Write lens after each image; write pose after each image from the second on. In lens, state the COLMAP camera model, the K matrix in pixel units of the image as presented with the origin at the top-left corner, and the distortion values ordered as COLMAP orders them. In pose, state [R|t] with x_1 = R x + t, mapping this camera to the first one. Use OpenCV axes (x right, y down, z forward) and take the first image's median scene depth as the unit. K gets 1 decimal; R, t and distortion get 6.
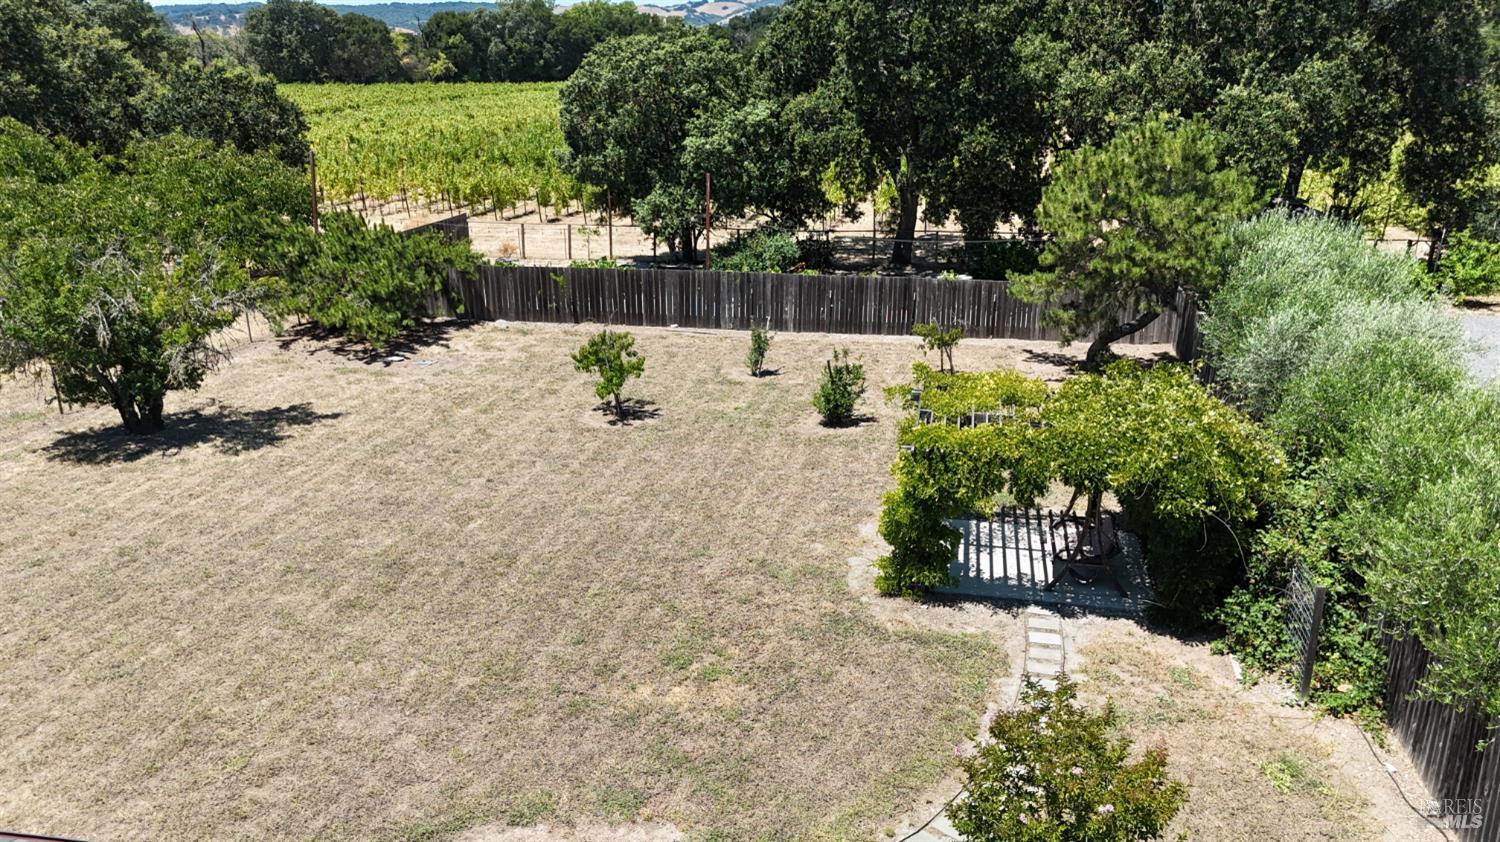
lens RADIAL K [[1102.0, 0, 750.0], [0, 1102.0, 421.0], [0, 0, 1]] dist [0.086421, -0.090745]
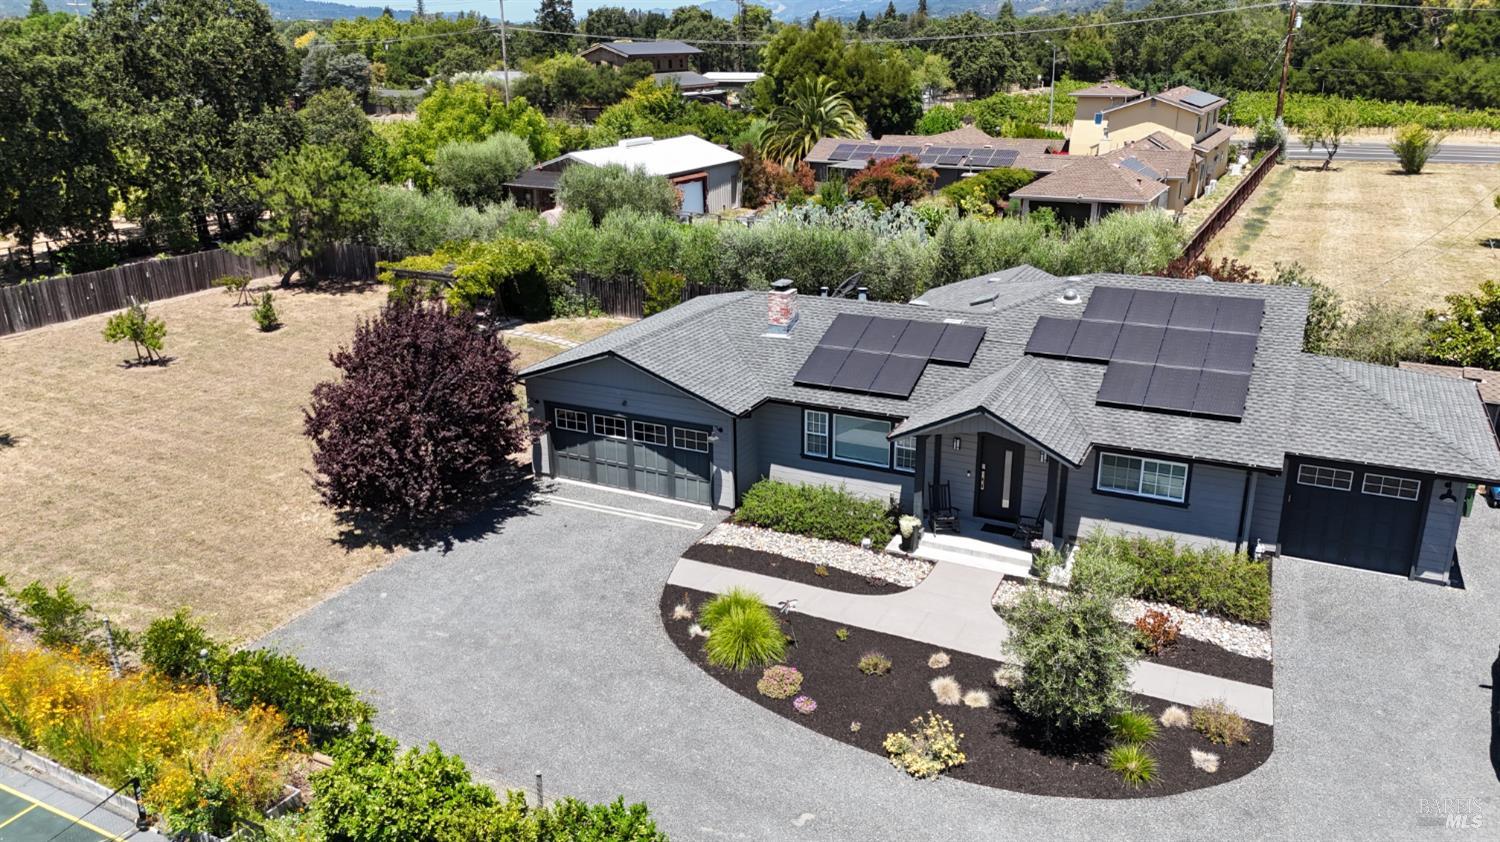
lens RADIAL K [[1102.0, 0, 750.0], [0, 1102.0, 421.0], [0, 0, 1]] dist [0.086421, -0.090745]
pose [[0.273189, -0.311519, 0.910123, -1.344769], [0.305969, 0.925118, 0.224810, -0.028743], [-0.912004, 0.217054, 0.348047, -0.264674]]
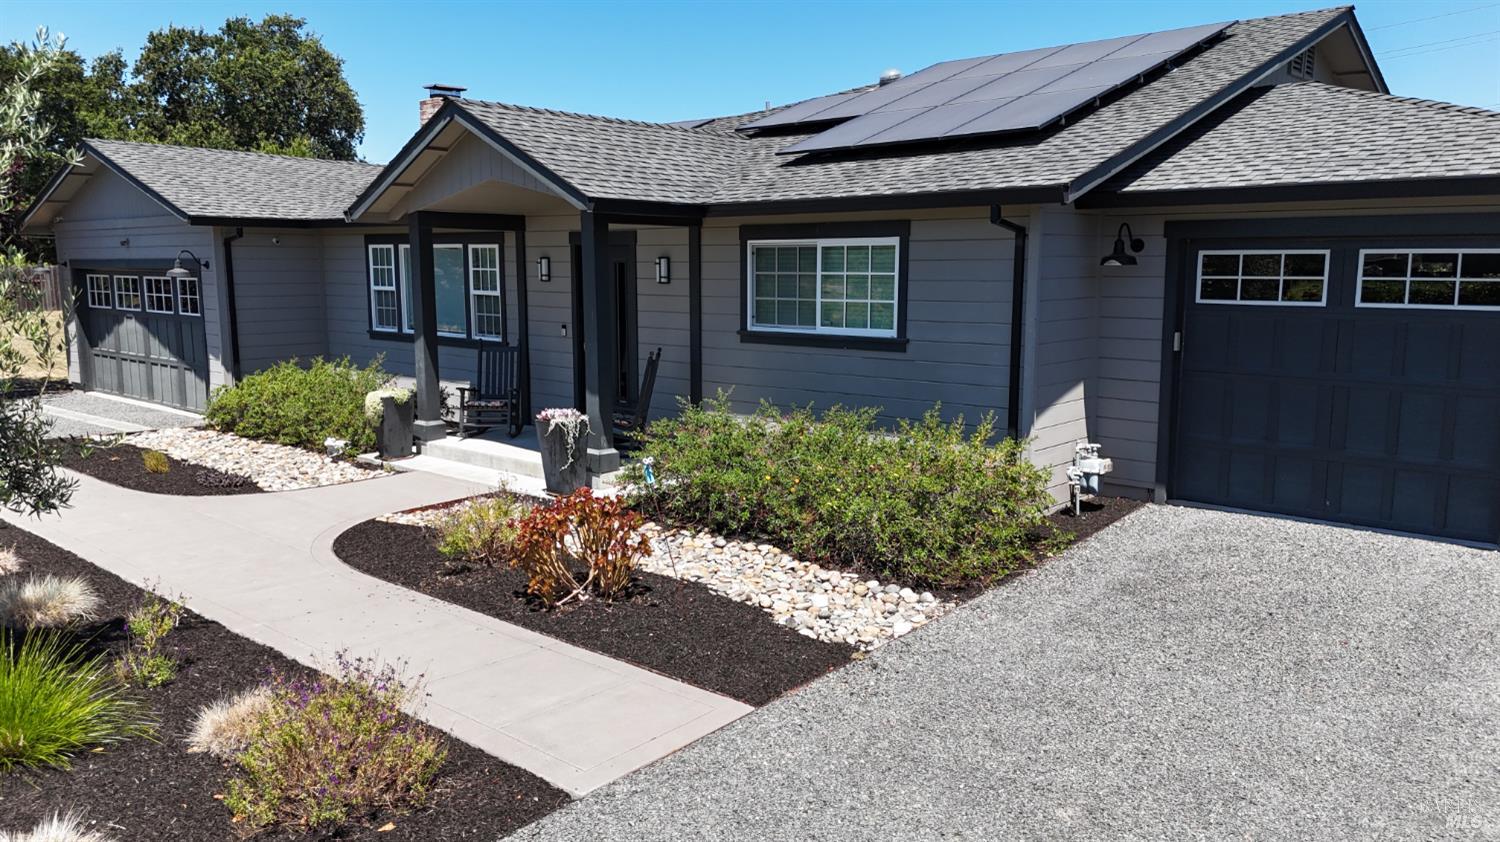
lens RADIAL K [[1102.0, 0, 750.0], [0, 1102.0, 421.0], [0, 0, 1]] dist [0.086421, -0.090745]
pose [[0.511817, -0.120260, 0.850636, -0.779442], [0.264234, 0.964192, -0.022672, 0.375570], [-0.817450, 0.236371, 0.525267, -0.408614]]
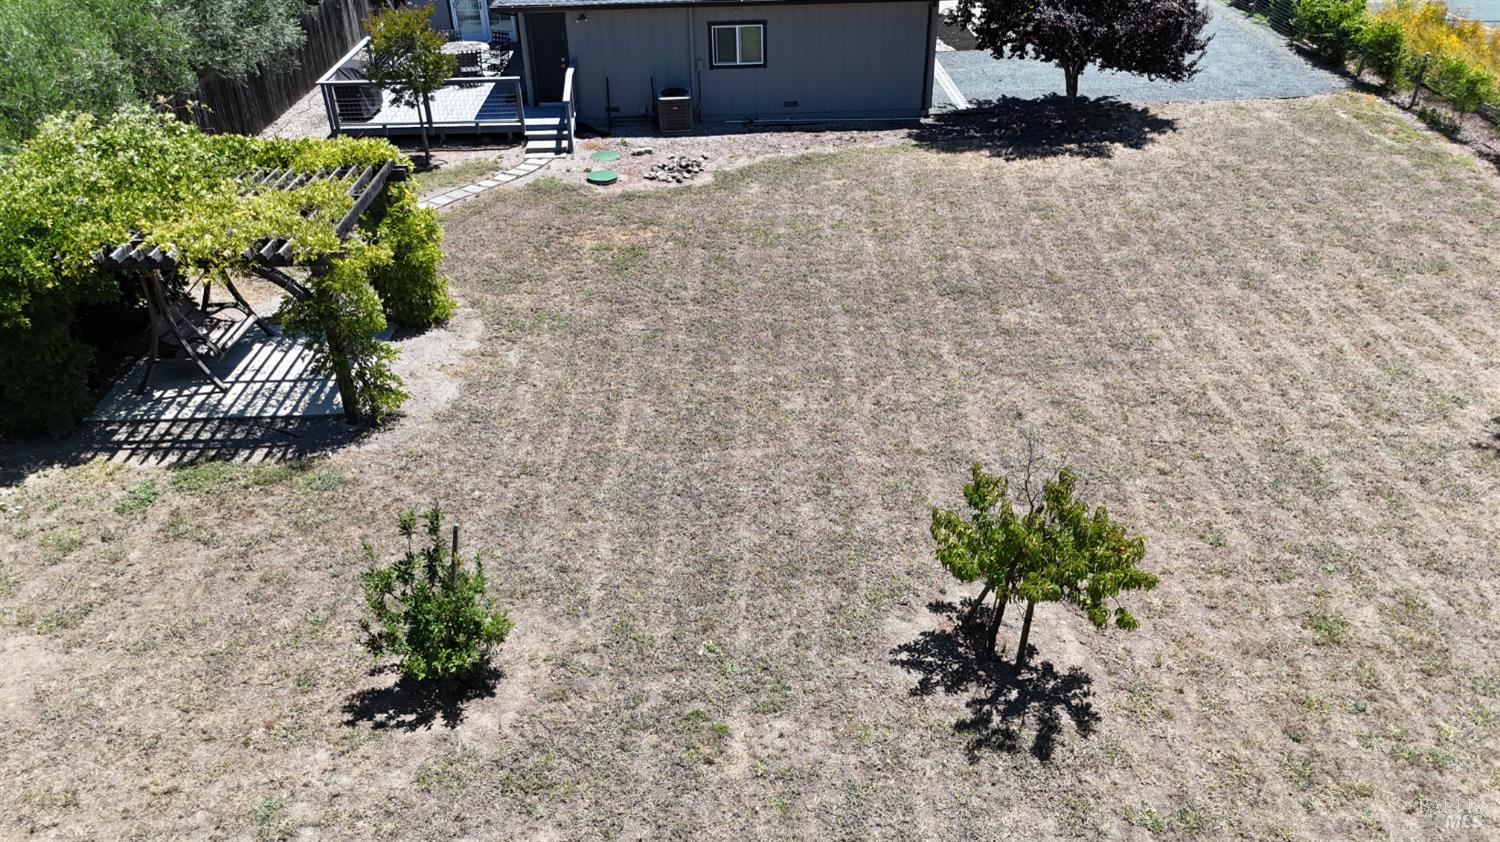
lens RADIAL K [[1102.0, 0, 750.0], [0, 1102.0, 421.0], [0, 0, 1]] dist [0.086421, -0.090745]
pose [[-0.973821, 0.136817, -0.181534, 0.033761], [-0.047656, 0.657965, 0.751539, -0.376087], [0.222266, 0.740515, -0.634220, 1.209480]]
